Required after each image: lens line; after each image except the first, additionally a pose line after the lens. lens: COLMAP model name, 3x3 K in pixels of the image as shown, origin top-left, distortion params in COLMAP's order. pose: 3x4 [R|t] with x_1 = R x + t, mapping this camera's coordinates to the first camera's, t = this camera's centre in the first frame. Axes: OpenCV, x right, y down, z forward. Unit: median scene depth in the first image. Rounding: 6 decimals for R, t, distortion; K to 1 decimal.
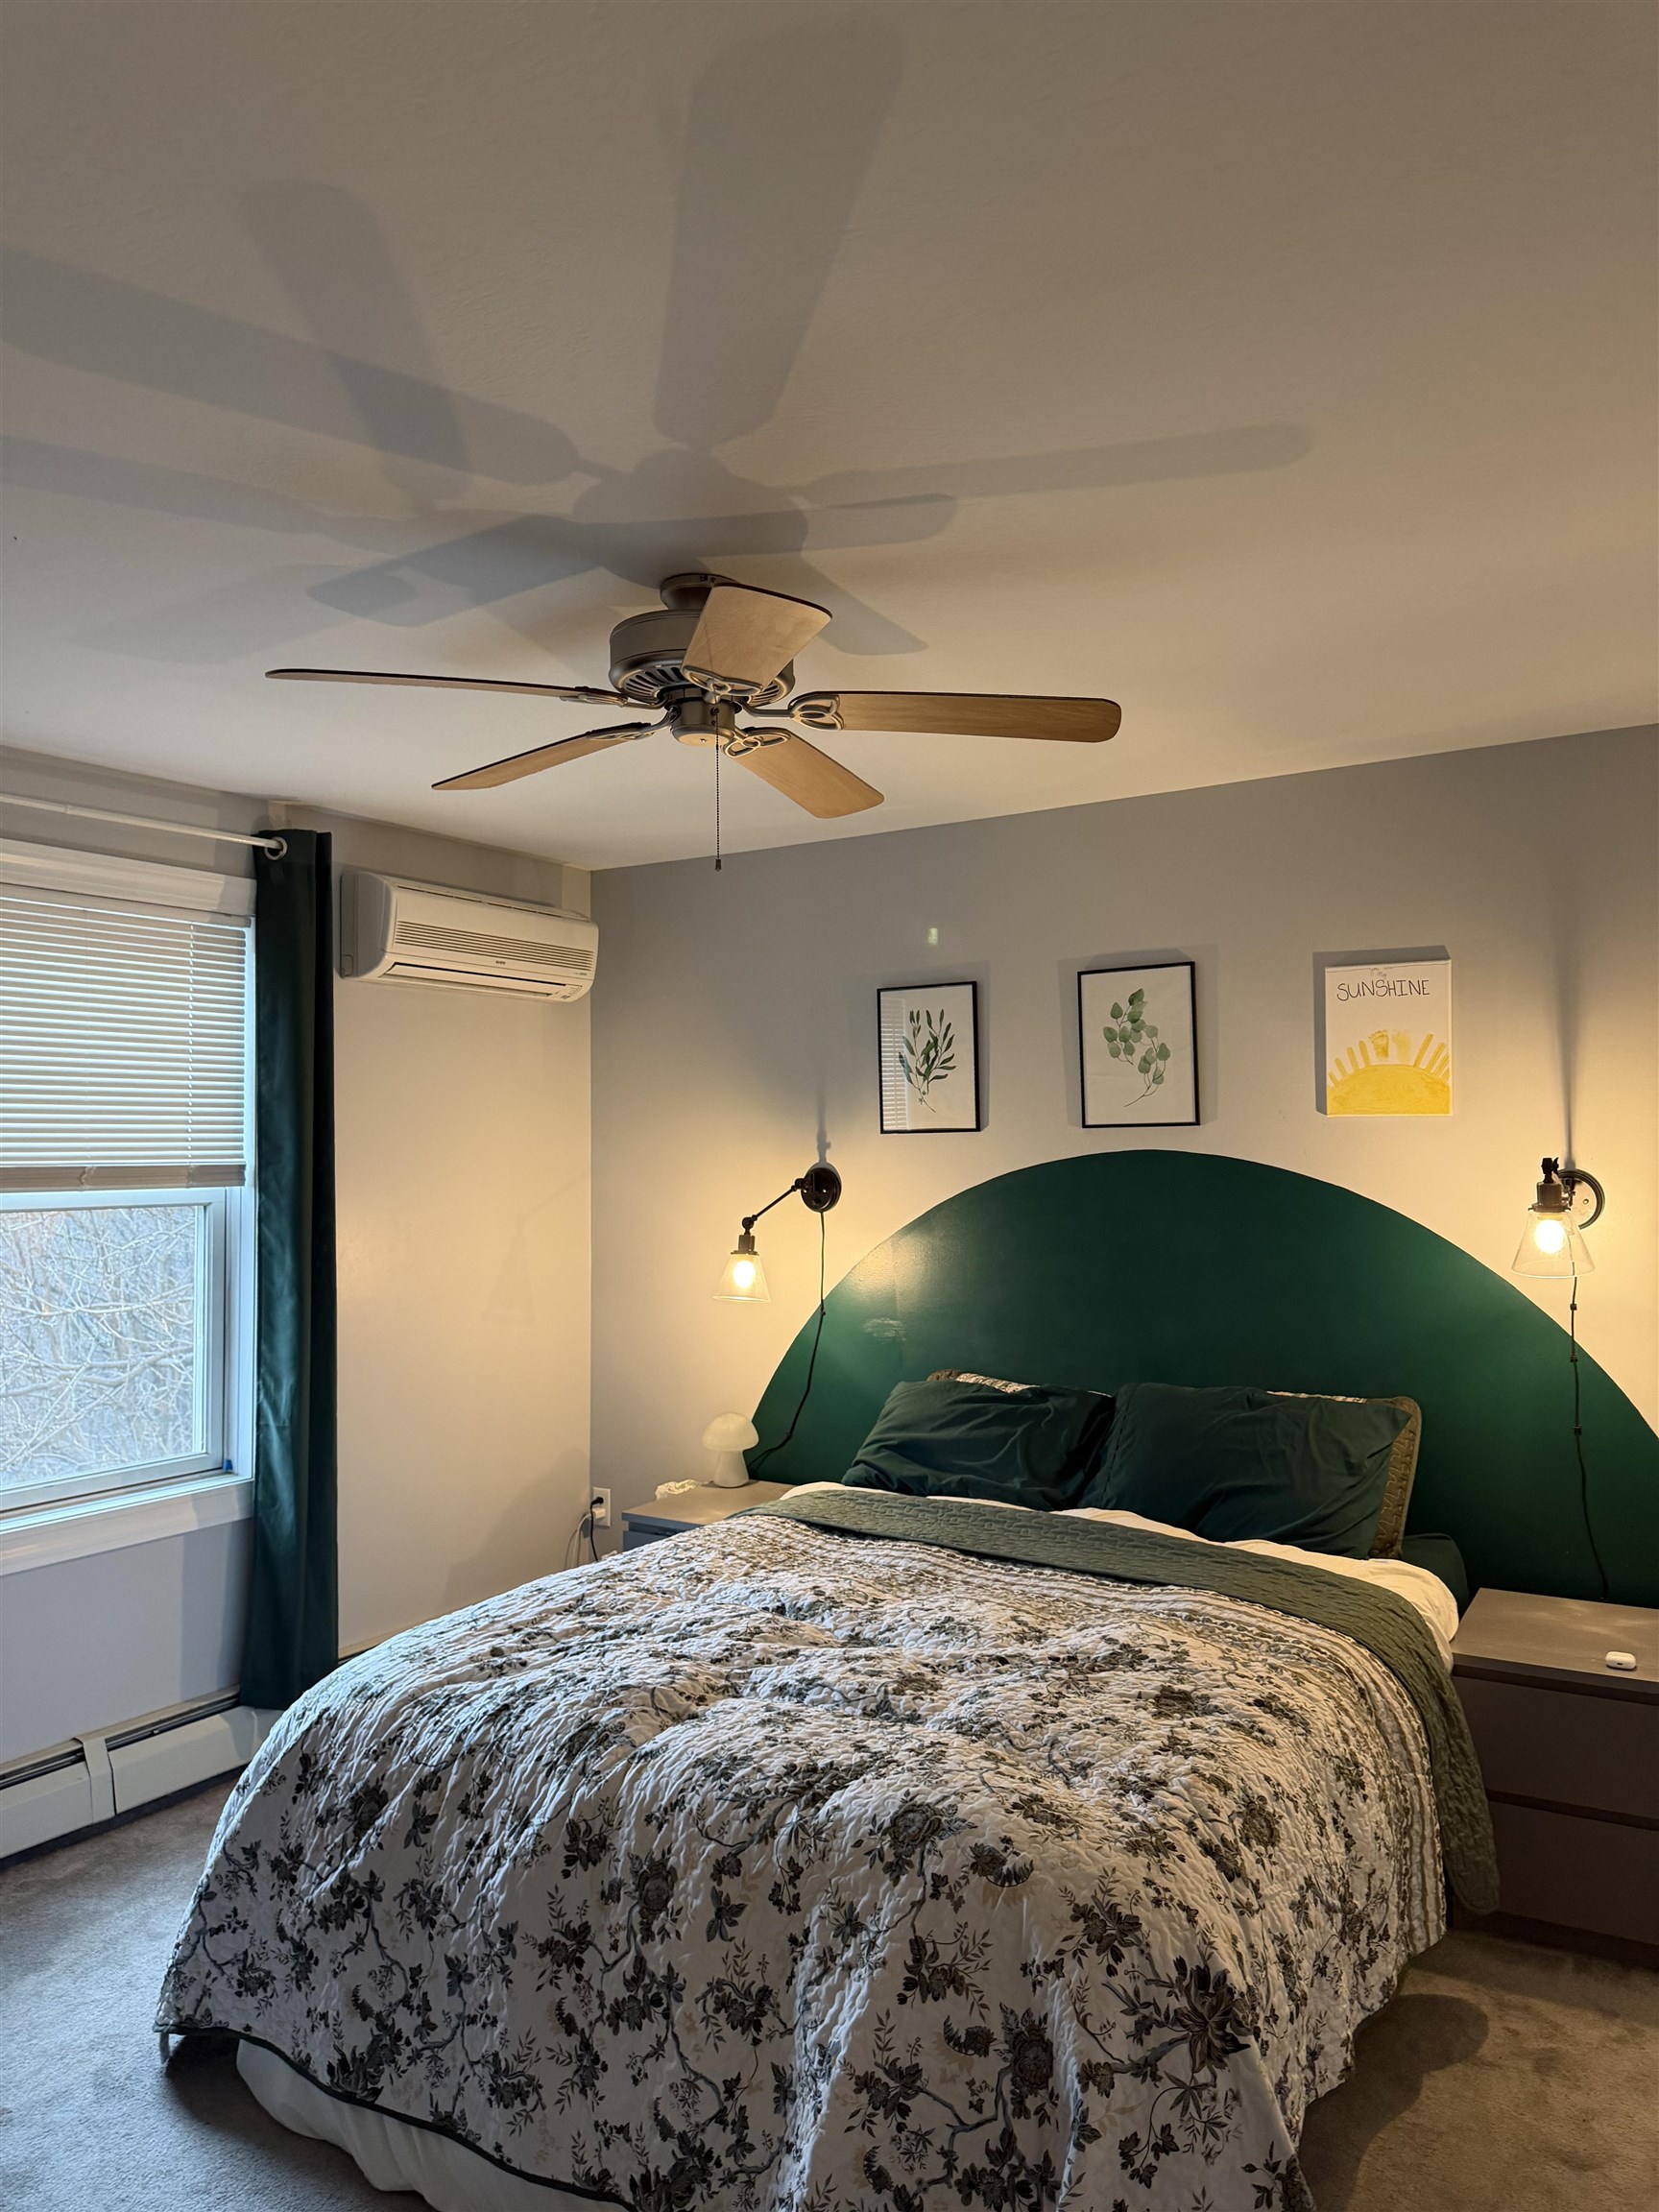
lens RADIAL K [[1568.8, 0, 845.1], [0, 1568.8, 1108.8], [0, 0, 1]] dist [0.060477, -0.019663]
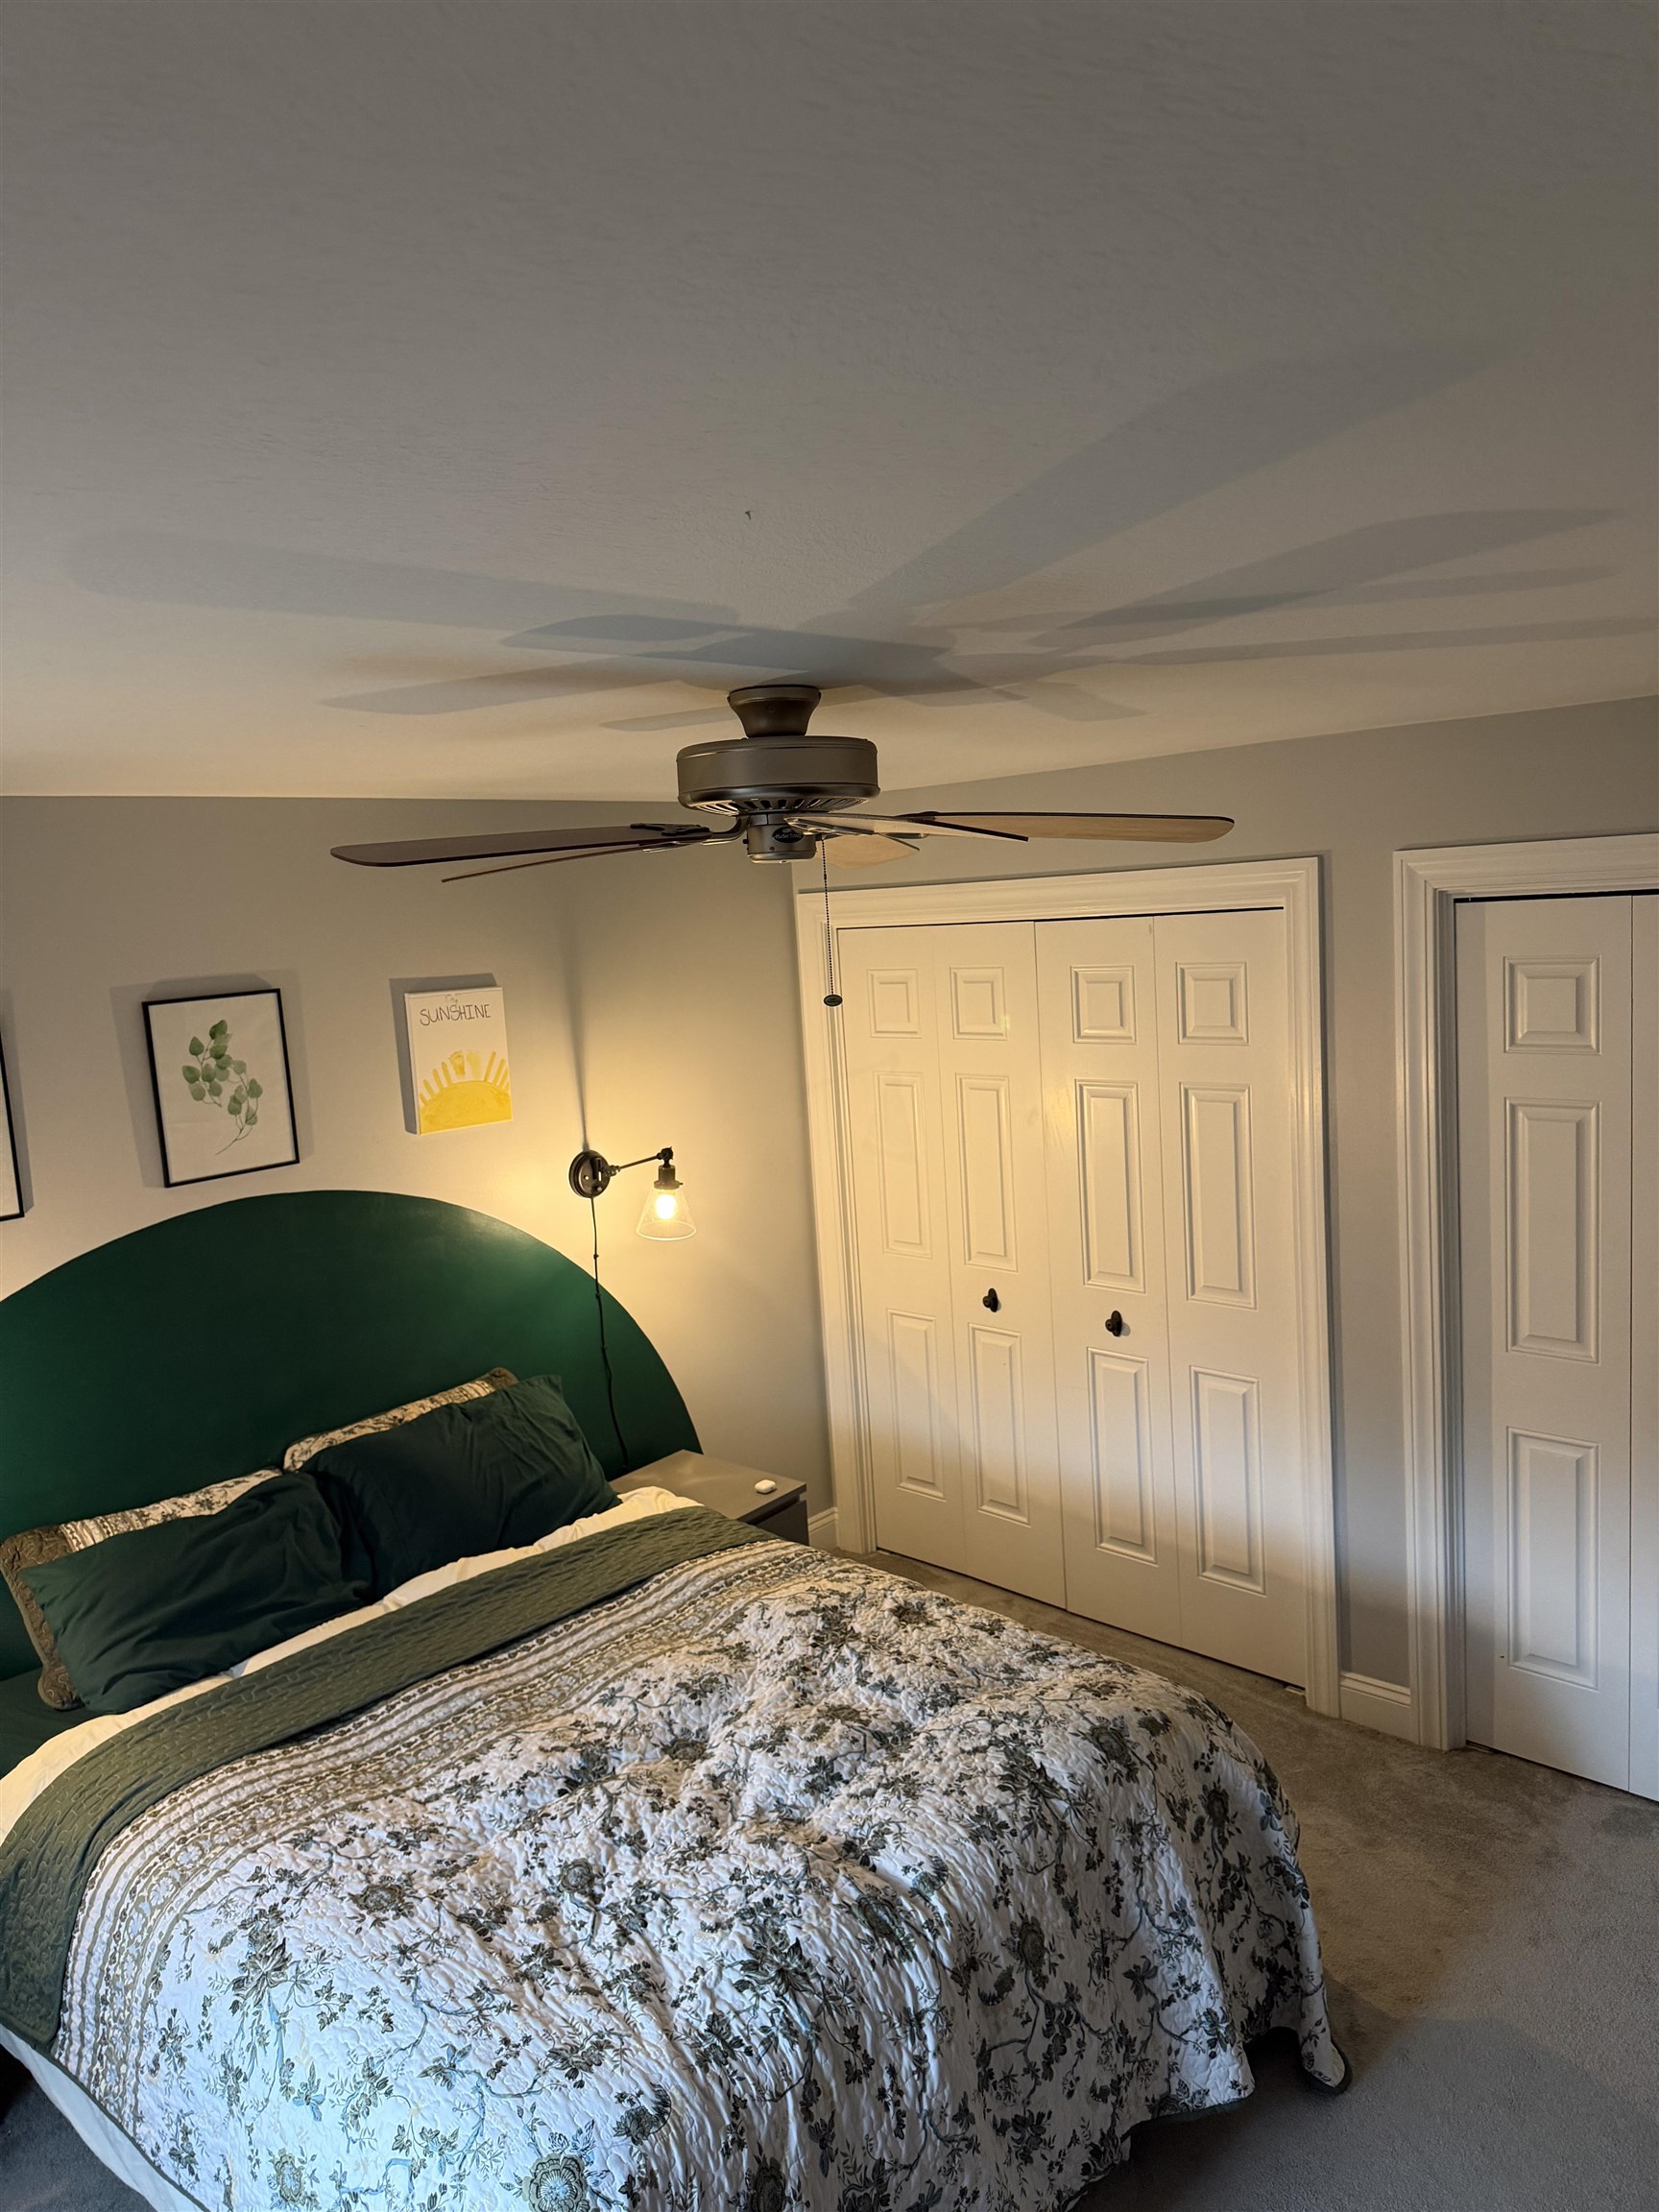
lens RADIAL K [[1568.8, 0, 843.9], [0, 1568.8, 1098.7], [0, 0, 1]] dist [0.060477, -0.019663]
pose [[0.178037, -0.130077, 0.975388, -0.725688], [0.031907, 0.991466, 0.126397, -0.155747], [-0.983506, 0.008618, 0.180669, 0.574221]]
